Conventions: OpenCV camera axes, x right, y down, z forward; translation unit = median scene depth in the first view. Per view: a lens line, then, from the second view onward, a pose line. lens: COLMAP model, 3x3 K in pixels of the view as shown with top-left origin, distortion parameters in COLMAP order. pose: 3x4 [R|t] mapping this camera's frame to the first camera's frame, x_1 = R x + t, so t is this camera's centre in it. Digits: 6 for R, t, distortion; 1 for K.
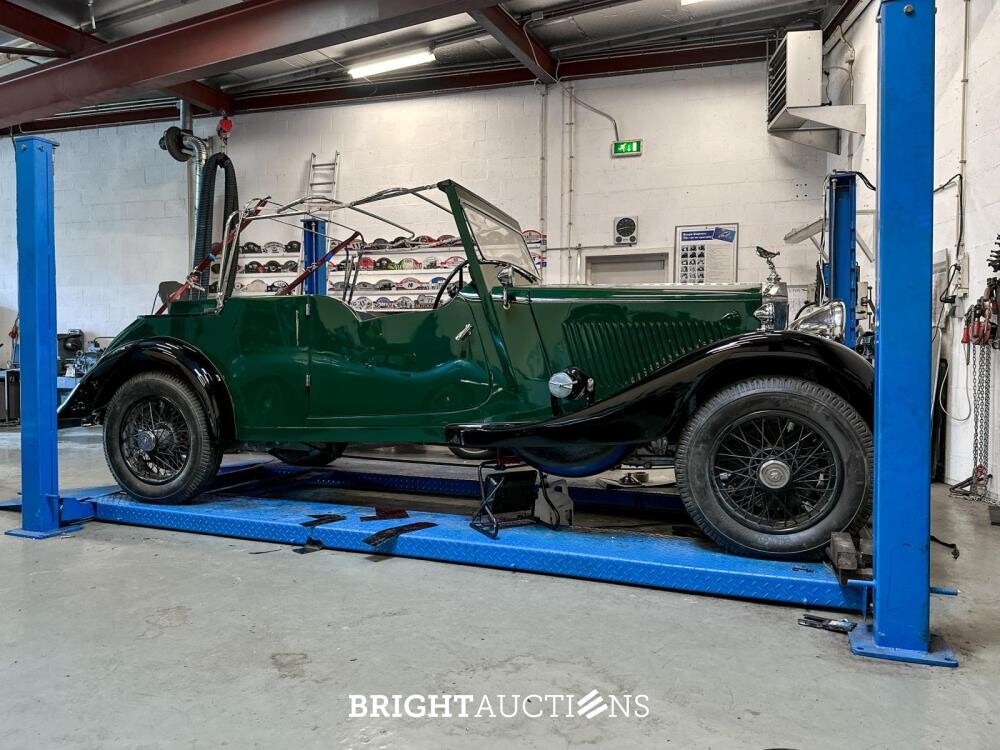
lens RADIAL K [[721.4, 0, 502.5], [0, 721.4, 380.9], [0, 0, 1]] dist [0.032923, -0.044627]
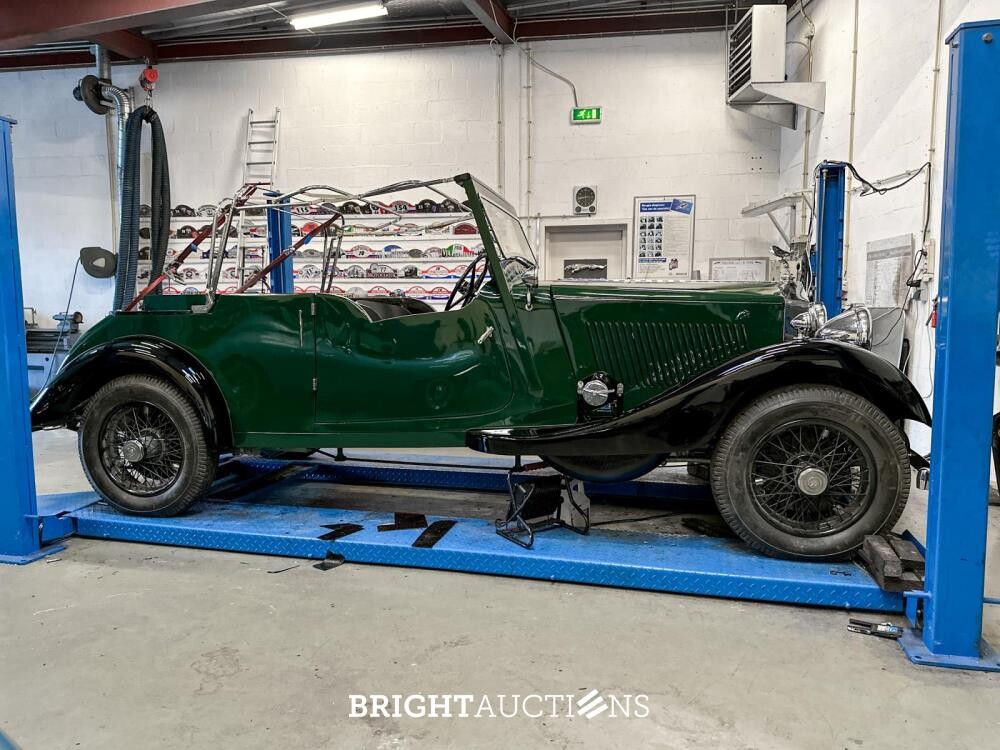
lens RADIAL K [[721.4, 0, 505.0], [0, 721.4, 379.7], [0, 0, 1]] dist [0.032923, -0.044627]
pose [[0.992110, -0.018282, 0.124028, -0.075334], [0.009674, 0.997525, 0.069648, -0.037664], [-0.124994, -0.067899, 0.989831, 0.019088]]
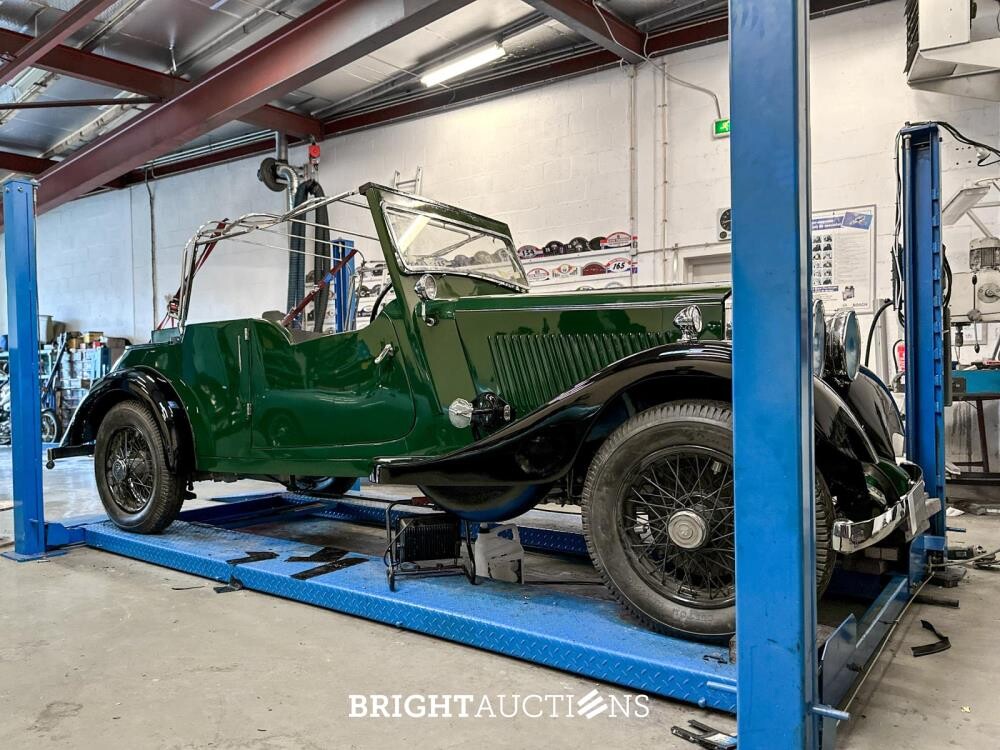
lens RADIAL K [[770.4, 0, 463.7], [0, 770.4, 398.1], [0, 0, 1]] dist [0.042866, -0.058317]
pose [[0.954000, -0.011427, -0.299588, 0.163548], [0.008948, 0.999913, -0.009645, -0.001516], [0.299672, 0.006520, 0.954020, 0.062708]]
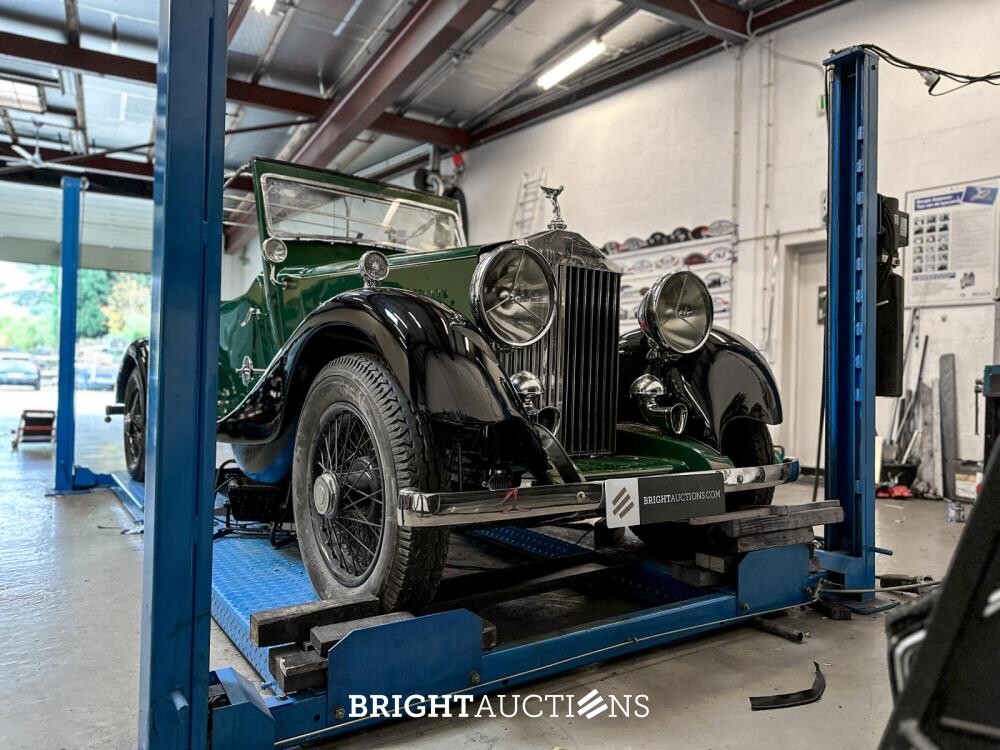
lens RADIAL K [[721.4, 0, 491.6], [0, 721.4, 370.3], [0, 0, 1]] dist [0.032923, -0.044627]
pose [[0.815883, 0.006322, -0.578183, 0.365181], [-0.040339, 0.998126, -0.046009, 0.014428], [0.576808, 0.060861, 0.814609, 0.213153]]
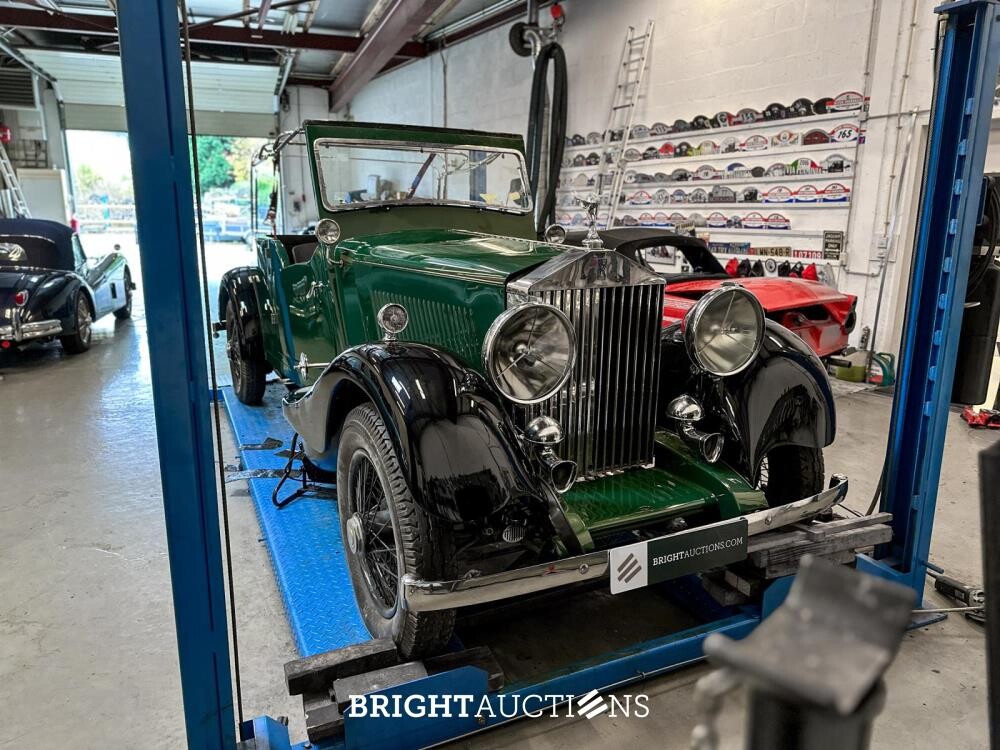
lens RADIAL K [[721.4, 0, 486.6], [0, 721.4, 374.0], [0, 0, 1]] dist [0.032923, -0.044627]
pose [[0.706734, 0.156251, -0.690009, 0.390282], [-0.027822, 0.980690, 0.193579, -0.074210], [0.706932, -0.117612, 0.697434, 0.240564]]
